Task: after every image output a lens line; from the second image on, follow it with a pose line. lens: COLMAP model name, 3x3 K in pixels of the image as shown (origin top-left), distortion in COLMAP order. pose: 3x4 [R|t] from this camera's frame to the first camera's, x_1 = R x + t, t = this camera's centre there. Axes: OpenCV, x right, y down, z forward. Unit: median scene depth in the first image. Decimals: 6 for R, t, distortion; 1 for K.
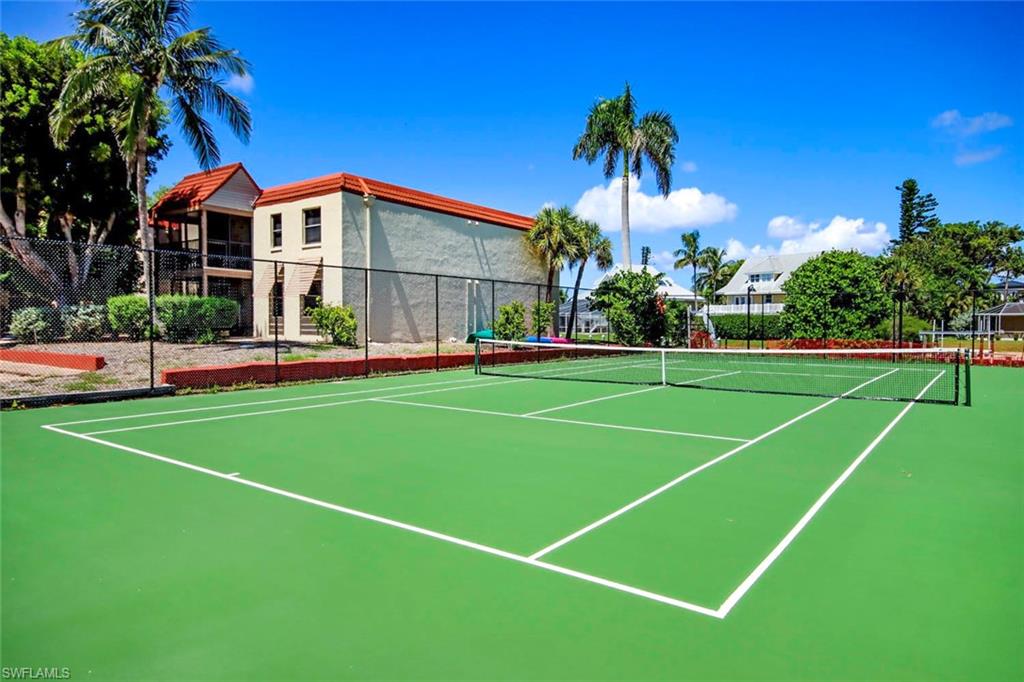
lens RADIAL K [[631.2, 0, 509.9], [0, 631.2, 339.2], [0, 0, 1]] dist [-0.024392, 0.001344]
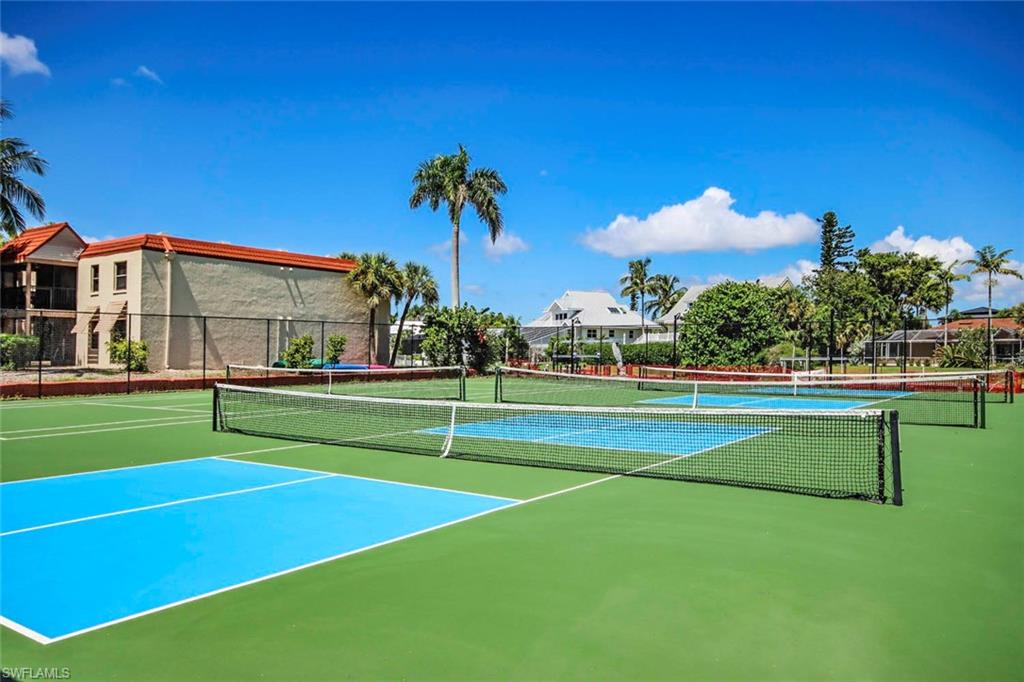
lens RADIAL K [[653.2, 0, 515.7], [0, 653.2, 342.0], [0, 0, 1]] dist [-0.025577, 0.006510]
pose [[0.995729, -0.003551, 0.092258, 0.294827], [0.007288, 0.999165, -0.040192, 0.006226], [-0.092039, 0.040693, 0.994924, -0.289698]]
